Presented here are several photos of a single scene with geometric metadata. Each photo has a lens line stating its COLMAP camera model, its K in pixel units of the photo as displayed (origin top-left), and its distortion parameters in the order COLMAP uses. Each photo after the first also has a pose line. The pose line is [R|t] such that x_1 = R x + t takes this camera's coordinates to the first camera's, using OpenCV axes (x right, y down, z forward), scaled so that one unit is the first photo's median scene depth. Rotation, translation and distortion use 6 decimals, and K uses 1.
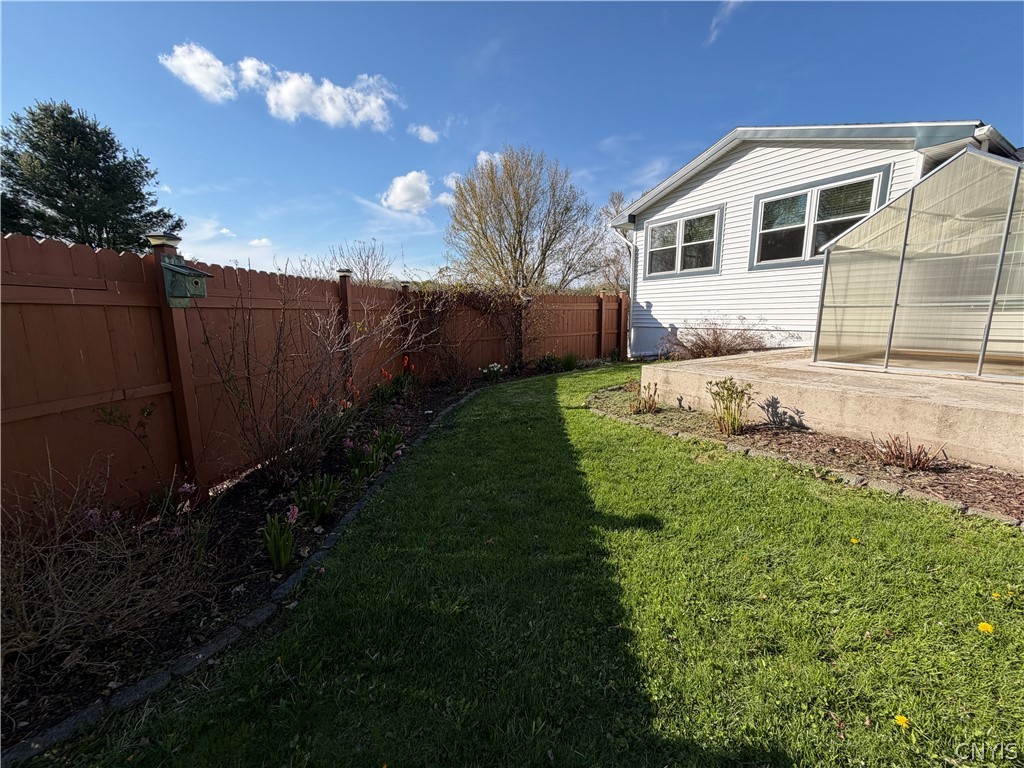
lens RADIAL K [[413.1, 0, 513.9], [0, 413.1, 384.8], [0, 0, 1]] dist [0.013239, -0.000174]
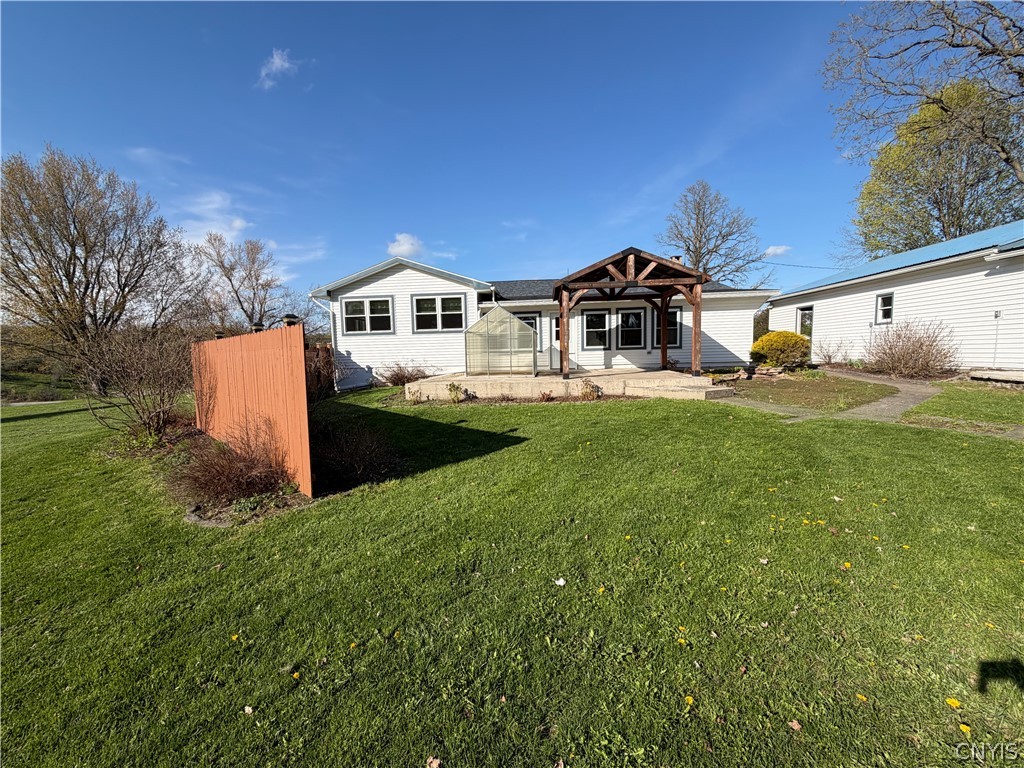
lens RADIAL K [[413.1, 0, 512.1], [0, 413.1, 384.5], [0, 0, 1]] dist [0.013239, -0.000174]
pose [[0.612855, -0.067060, 0.787344, -0.530572], [0.151616, 0.987859, -0.033877, 0.058362], [-0.775513, 0.140135, 0.615582, -0.358205]]
